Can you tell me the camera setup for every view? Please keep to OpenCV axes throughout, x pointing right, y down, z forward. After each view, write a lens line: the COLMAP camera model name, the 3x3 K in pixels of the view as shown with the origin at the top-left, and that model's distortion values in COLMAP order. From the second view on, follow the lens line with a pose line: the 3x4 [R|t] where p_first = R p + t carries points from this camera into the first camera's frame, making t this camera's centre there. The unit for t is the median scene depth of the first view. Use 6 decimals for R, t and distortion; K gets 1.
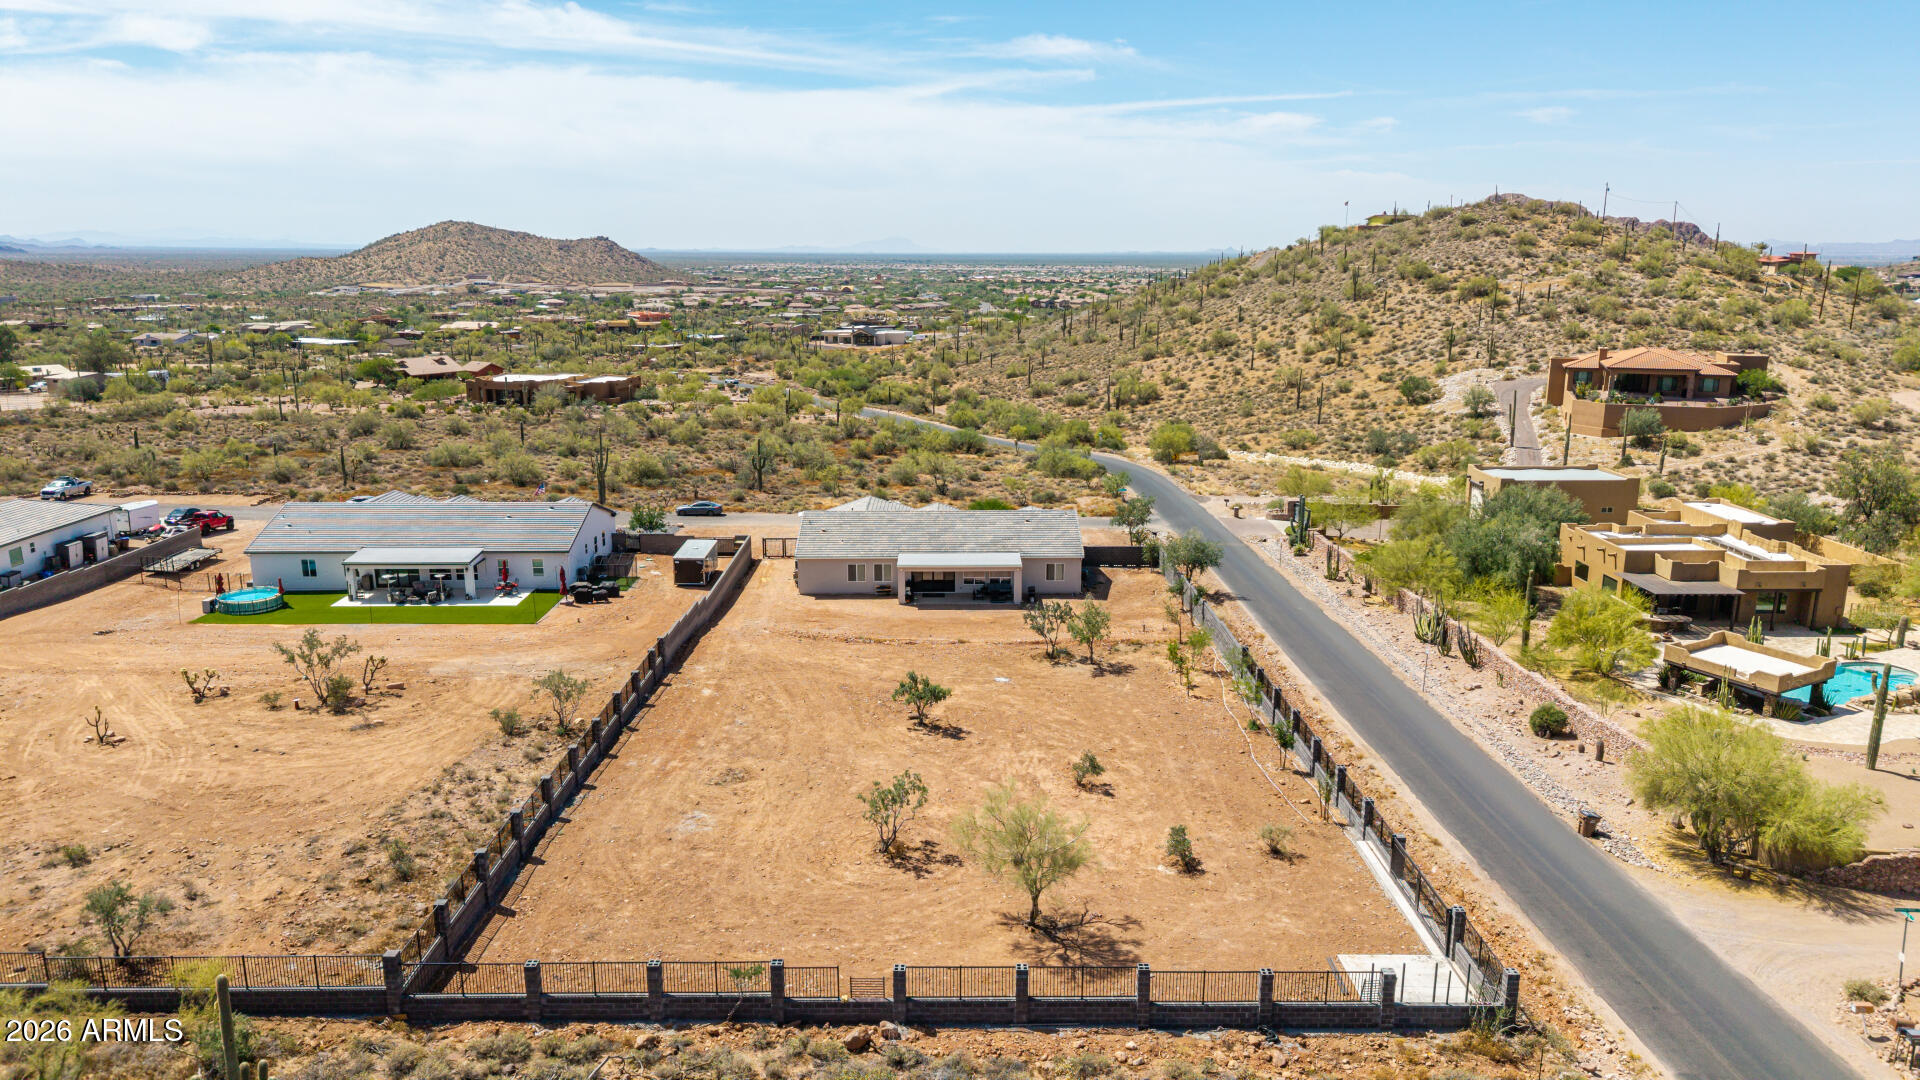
lens RADIAL K [[1290.1, 0, 960.0], [0, 1290.1, 540.0], [0, 0, 1]] dist [0.024739, -0.025598]
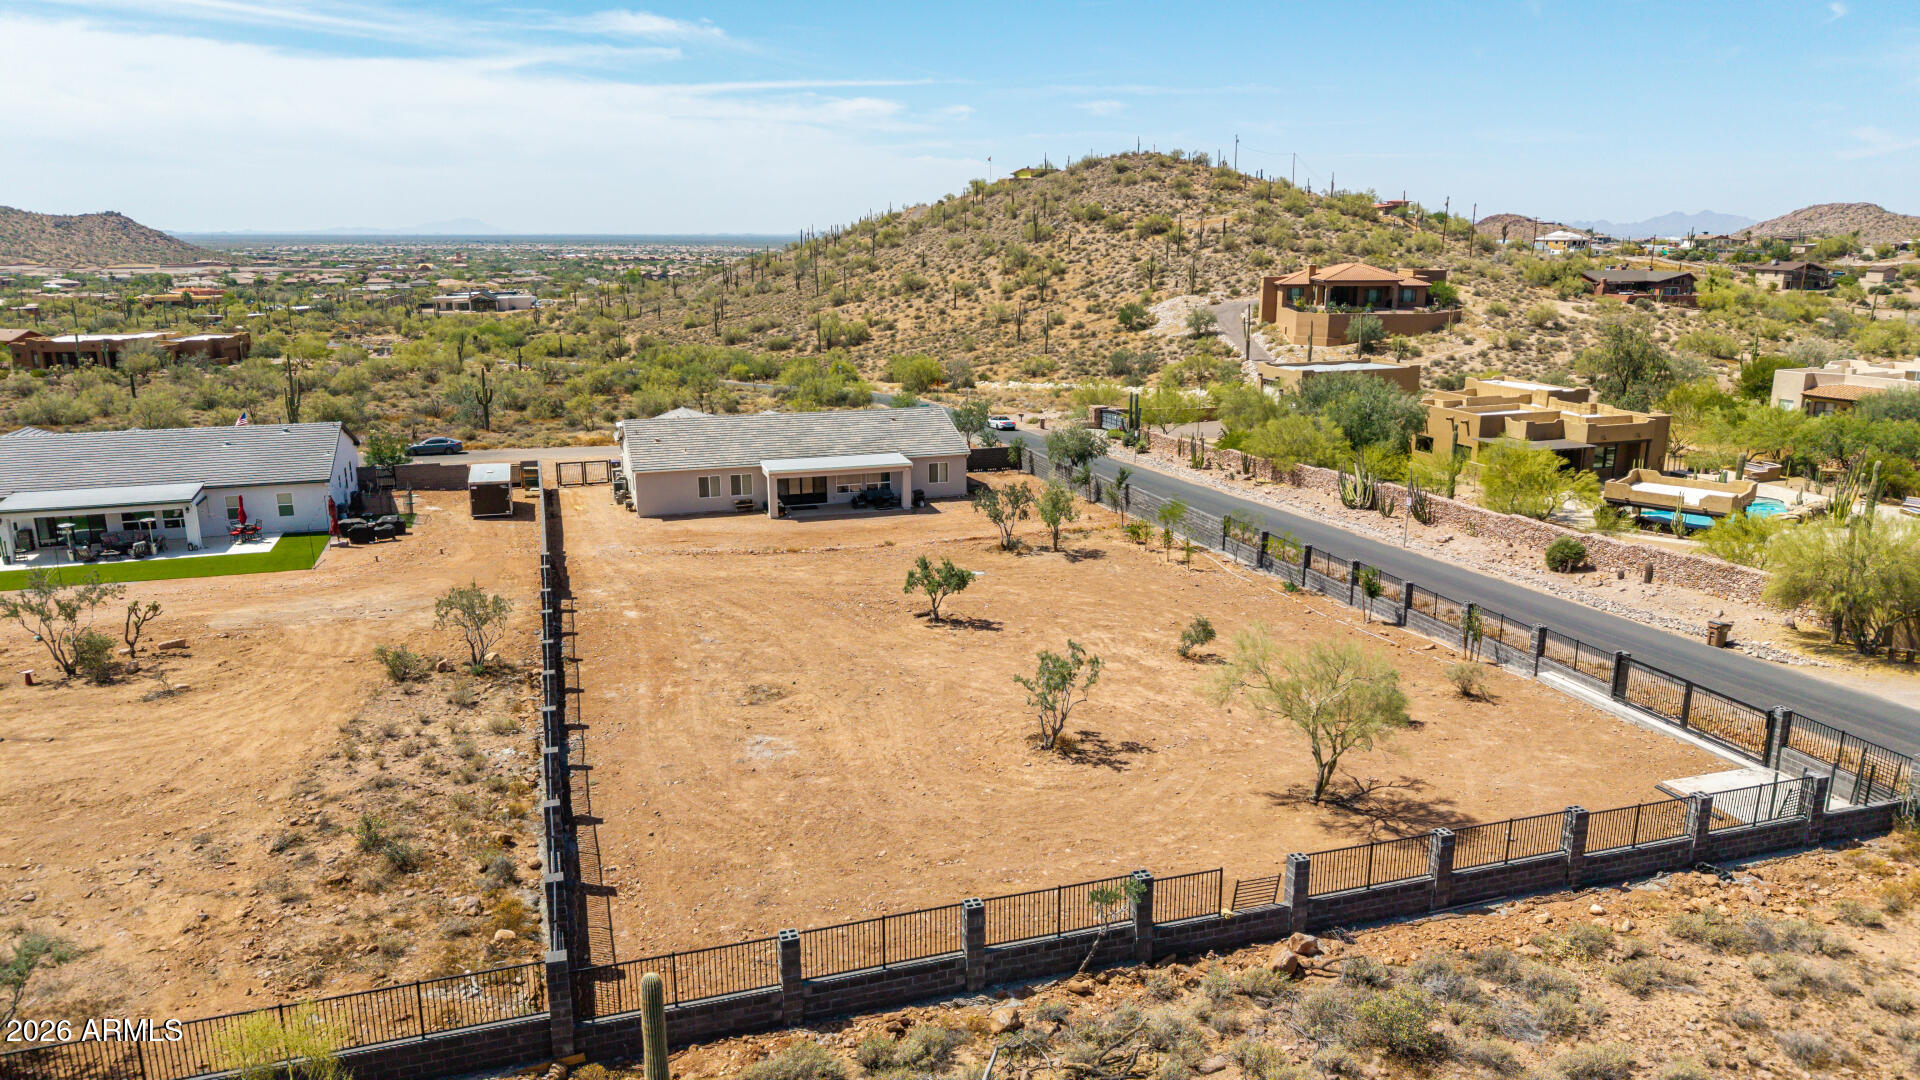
lens RADIAL K [[1305.2, 0, 960.6], [0, 1305.2, 444.7], [0, 0, 1]] dist [0.031424, -0.030566]
pose [[0.951490, -0.052091, 0.303237, -0.163381], [0.070987, 0.996140, -0.051623, 0.048900], [-0.299377, 0.070645, 0.951516, 0.132837]]
